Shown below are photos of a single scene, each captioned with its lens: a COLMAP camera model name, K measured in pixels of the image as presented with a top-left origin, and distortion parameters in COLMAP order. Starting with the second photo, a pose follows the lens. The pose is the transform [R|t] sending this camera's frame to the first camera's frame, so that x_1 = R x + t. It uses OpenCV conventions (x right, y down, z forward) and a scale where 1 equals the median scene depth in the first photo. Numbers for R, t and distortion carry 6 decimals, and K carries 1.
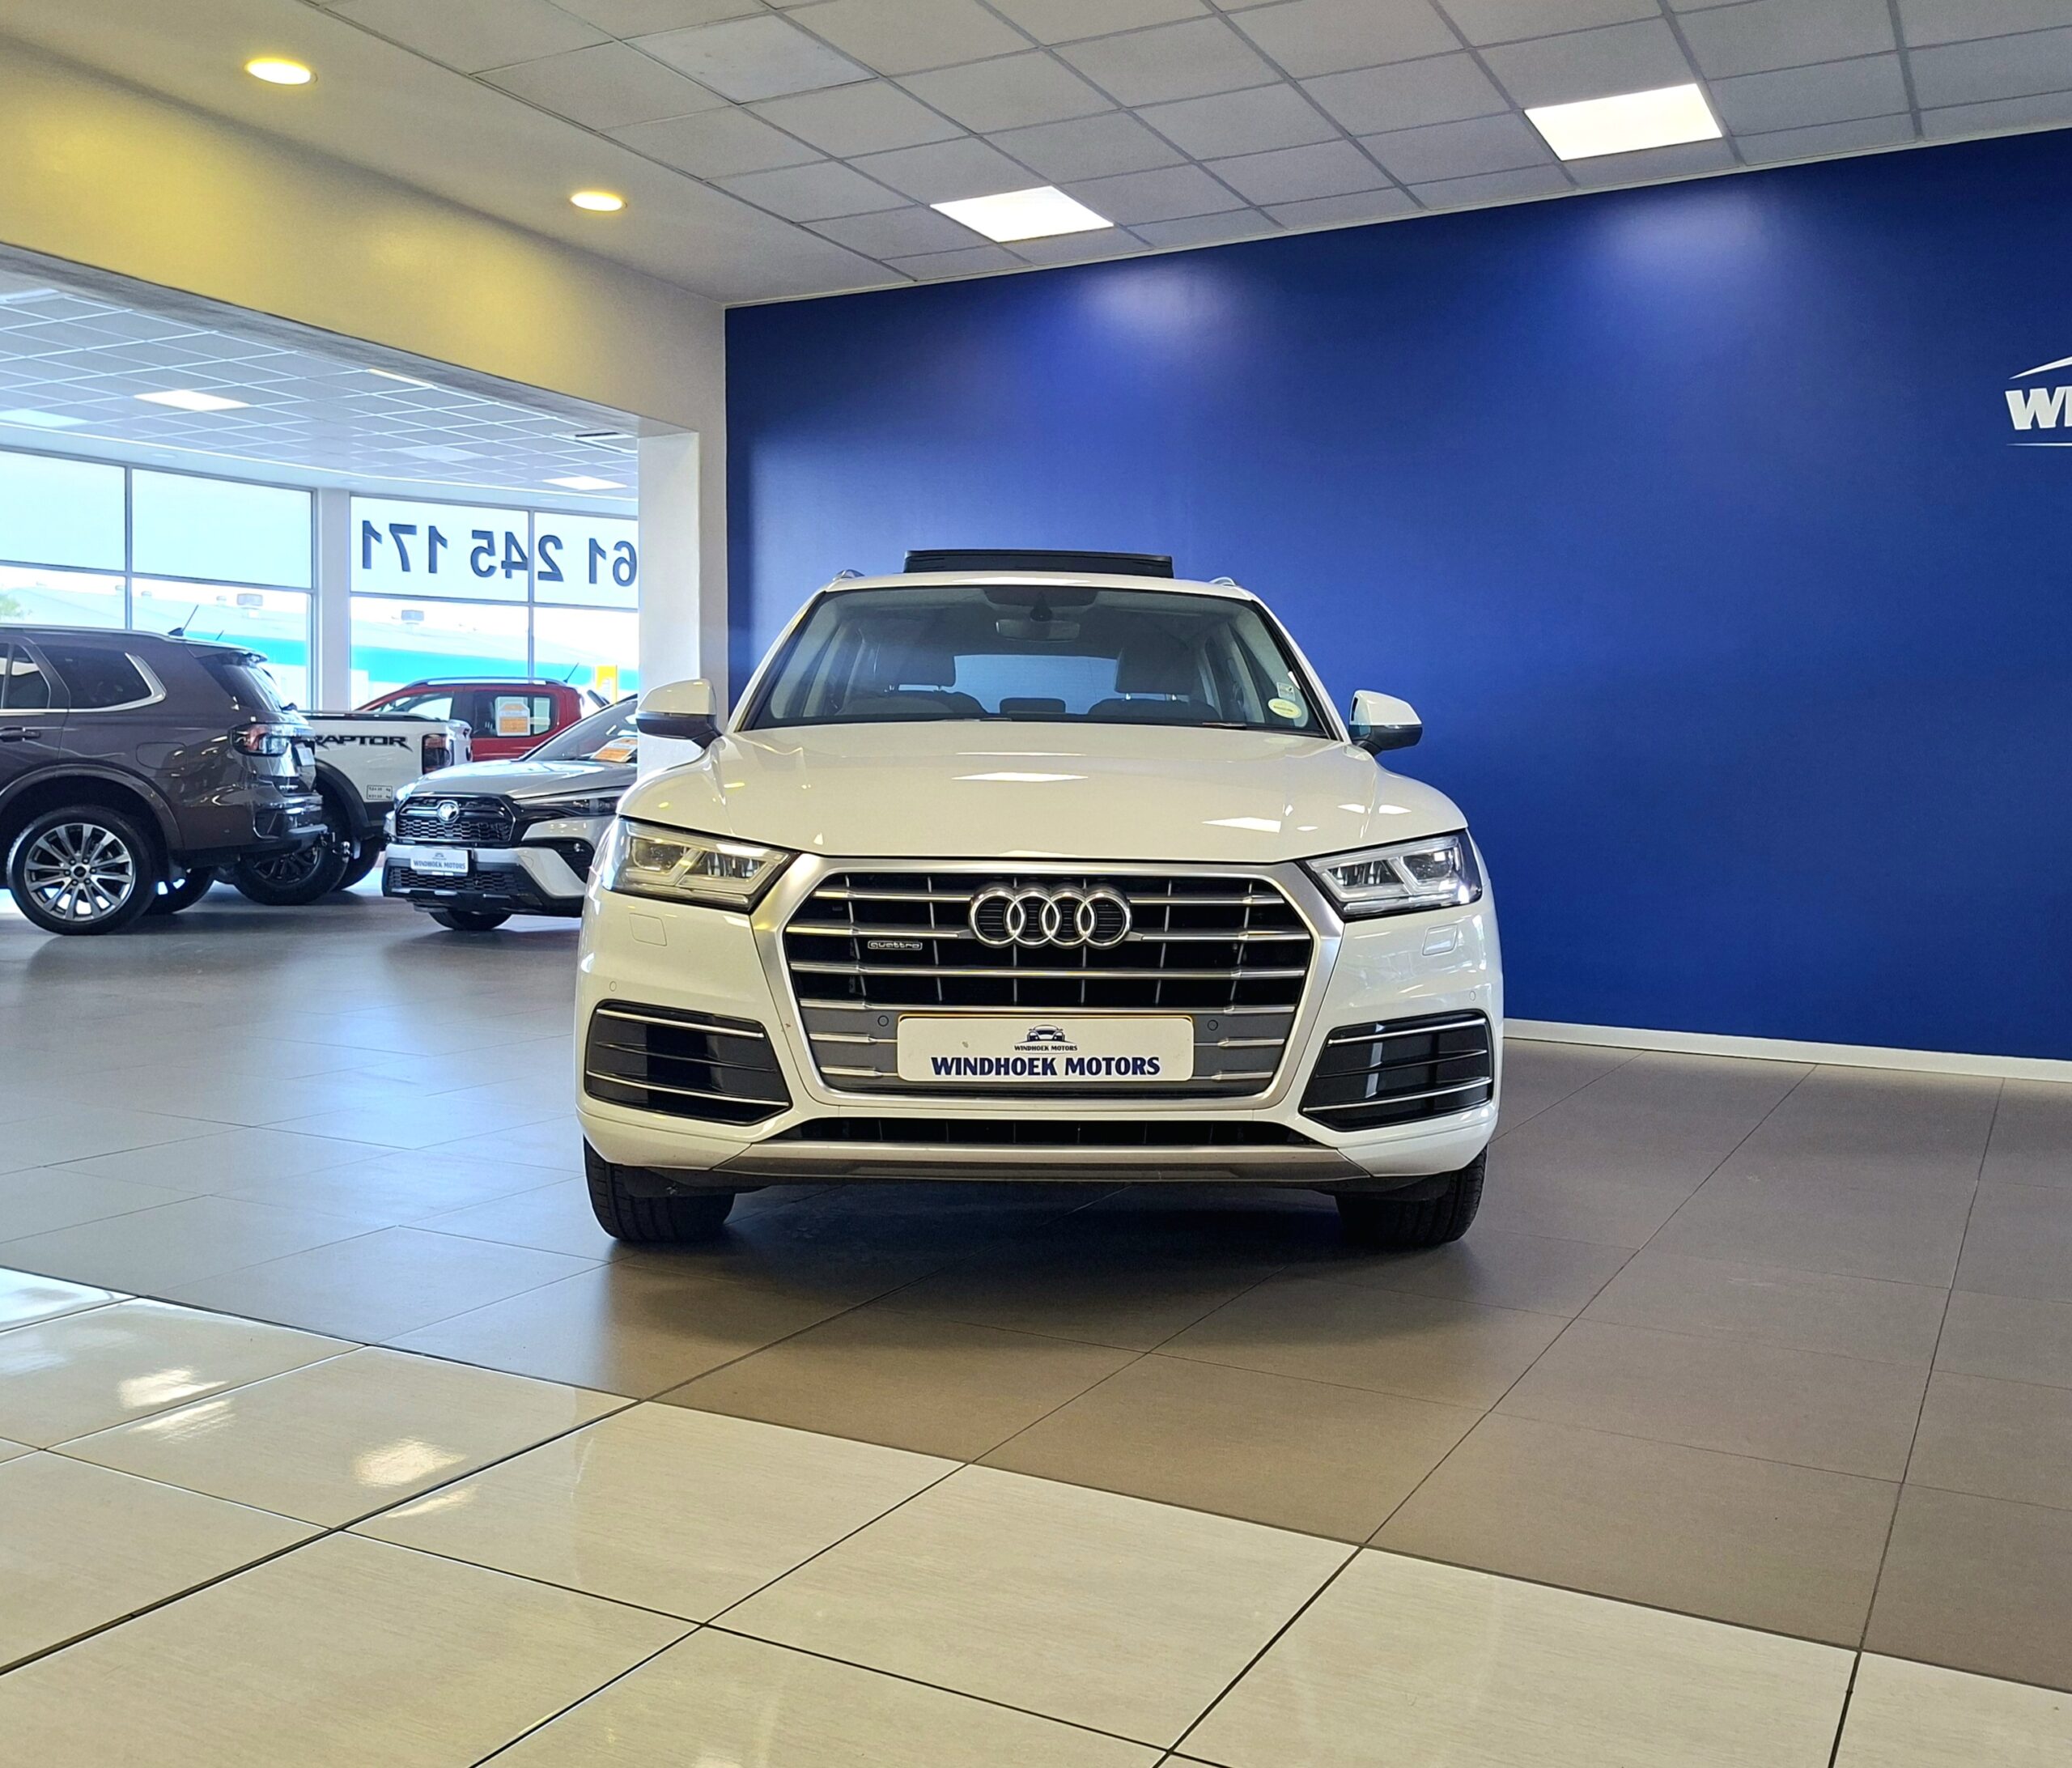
lens RADIAL K [[1957.2, 0, 1036.0], [0, 1957.2, 884.0], [0, 0, 1]] dist [0.009579, -0.000513]
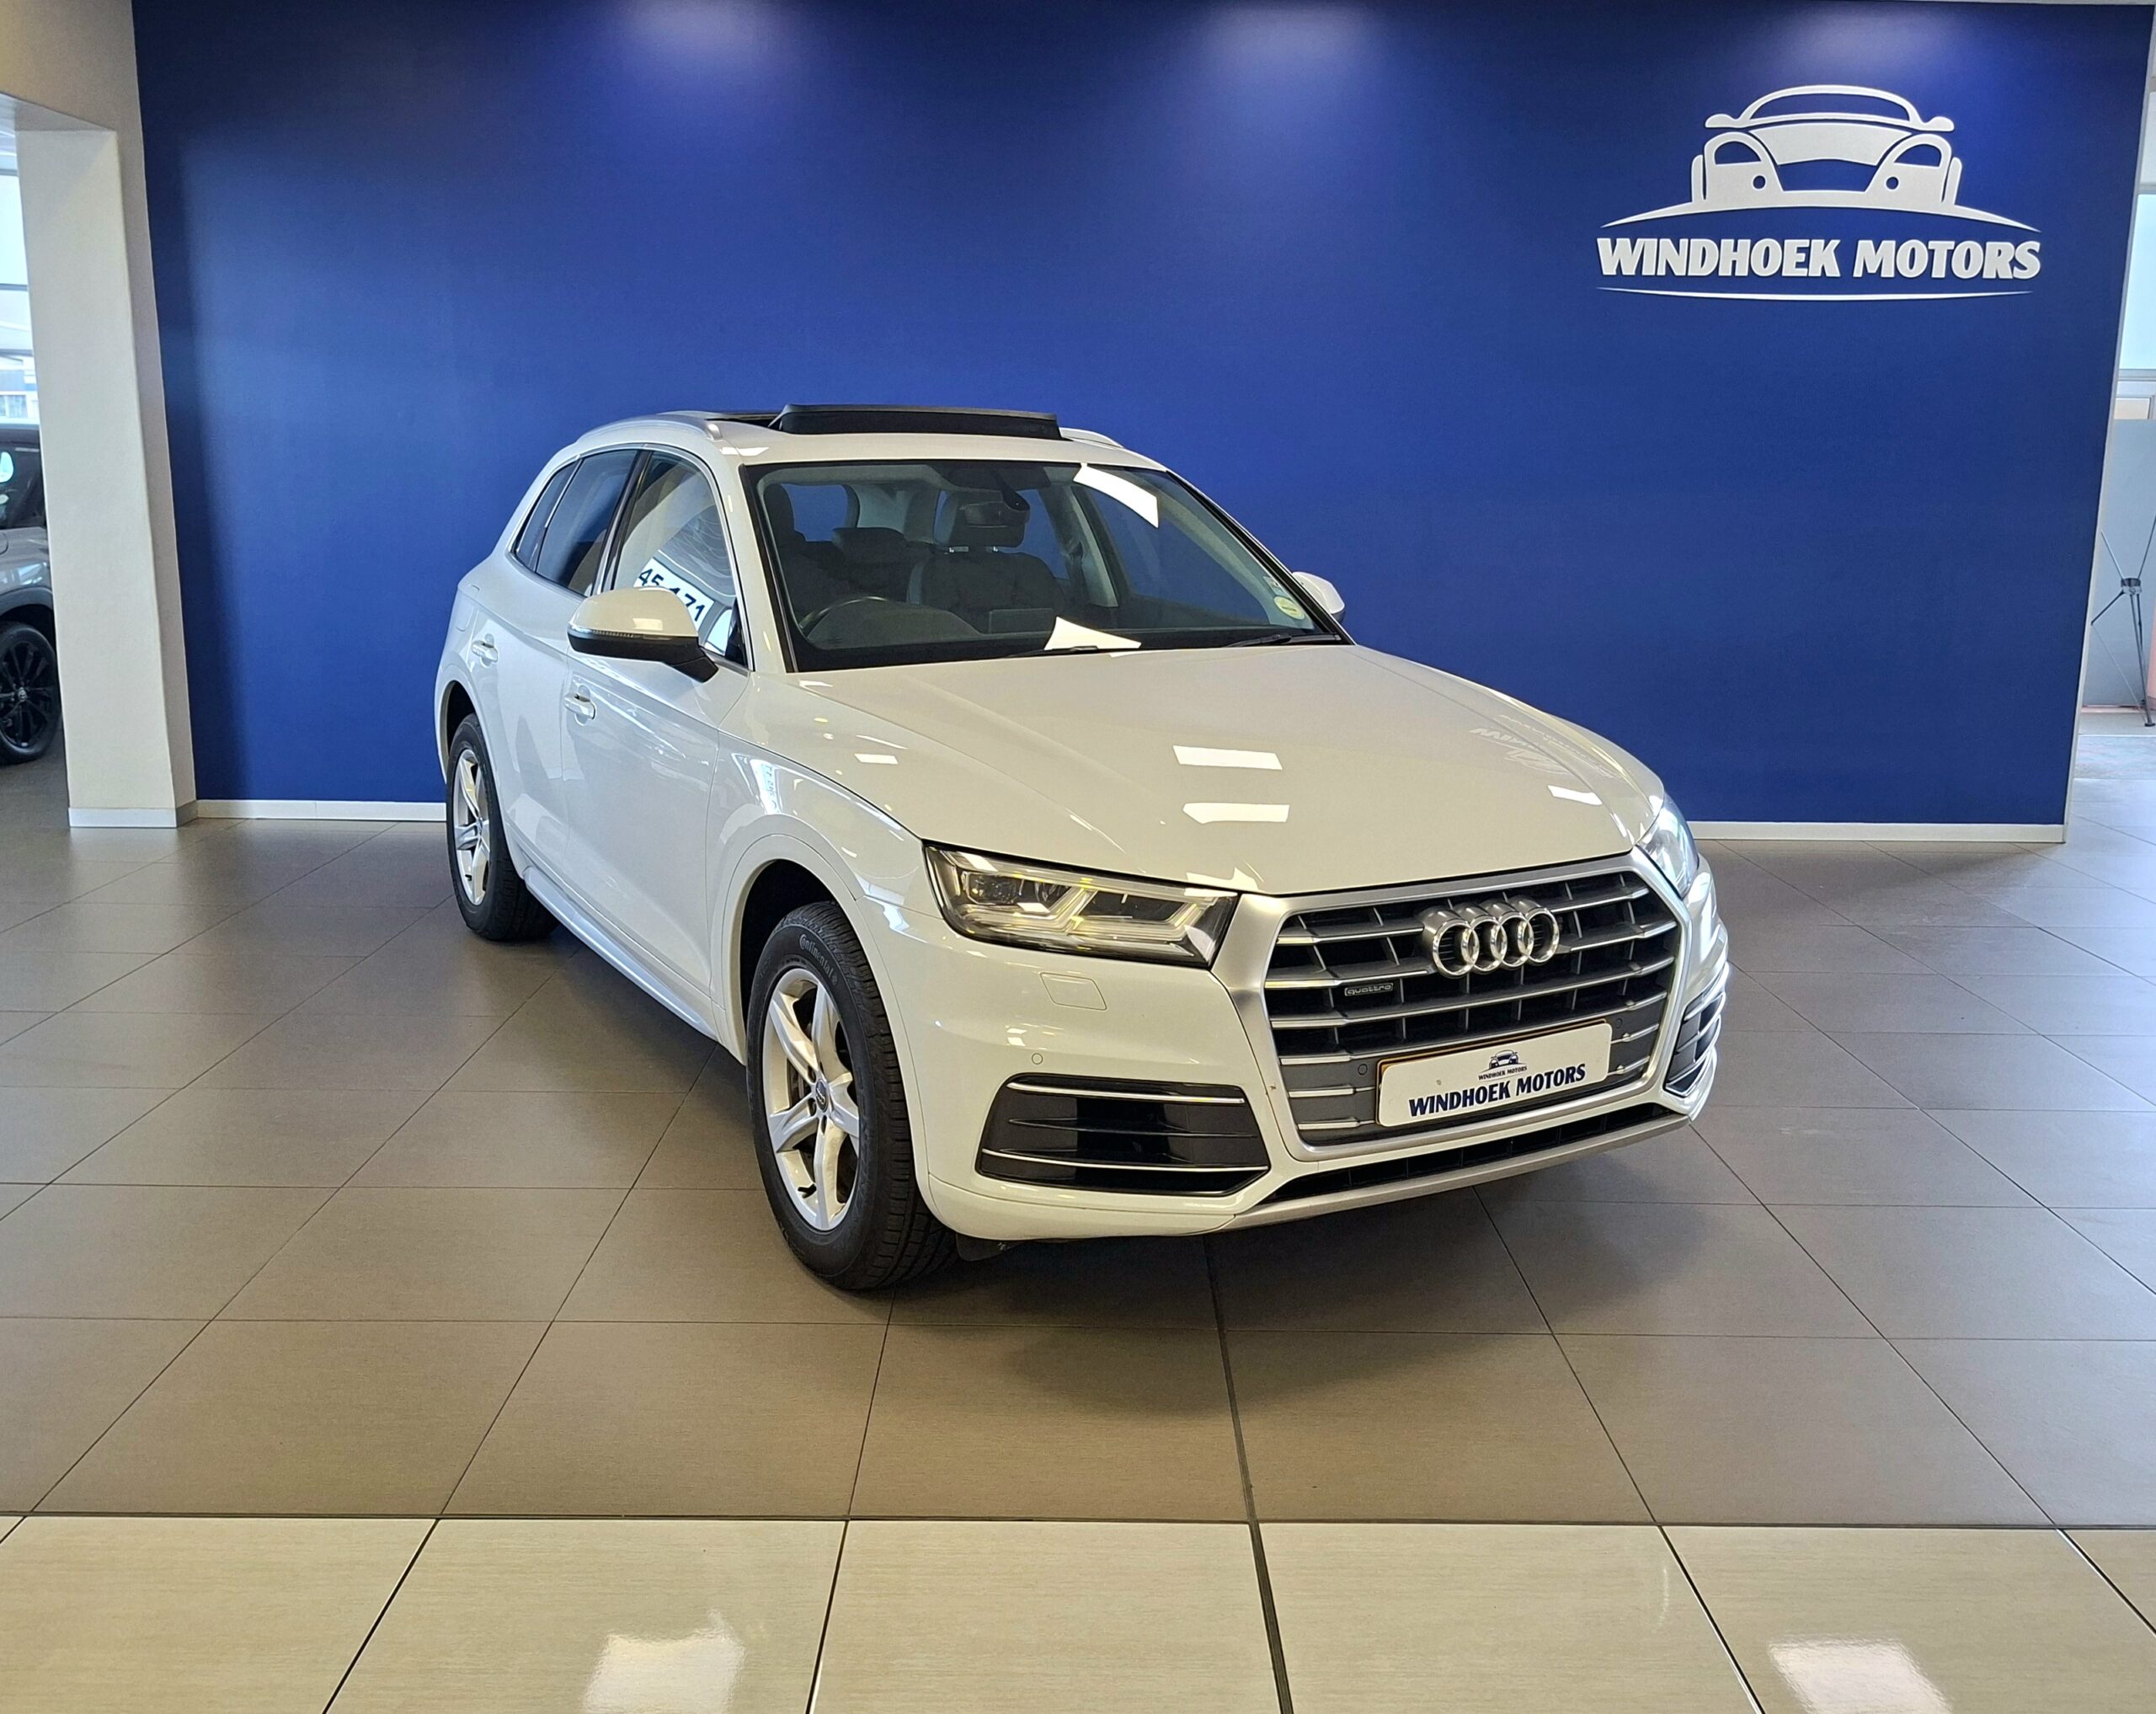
lens RADIAL K [[1855.9, 0, 1078.0], [0, 1855.9, 857.0], [0, 0, 1]] dist [0.114983, -0.170259]
pose [[0.880665, -0.100262, 0.463009, -0.605231], [0.019424, 0.984168, 0.176170, -0.192583], [-0.473342, -0.146154, 0.868670, 0.293099]]
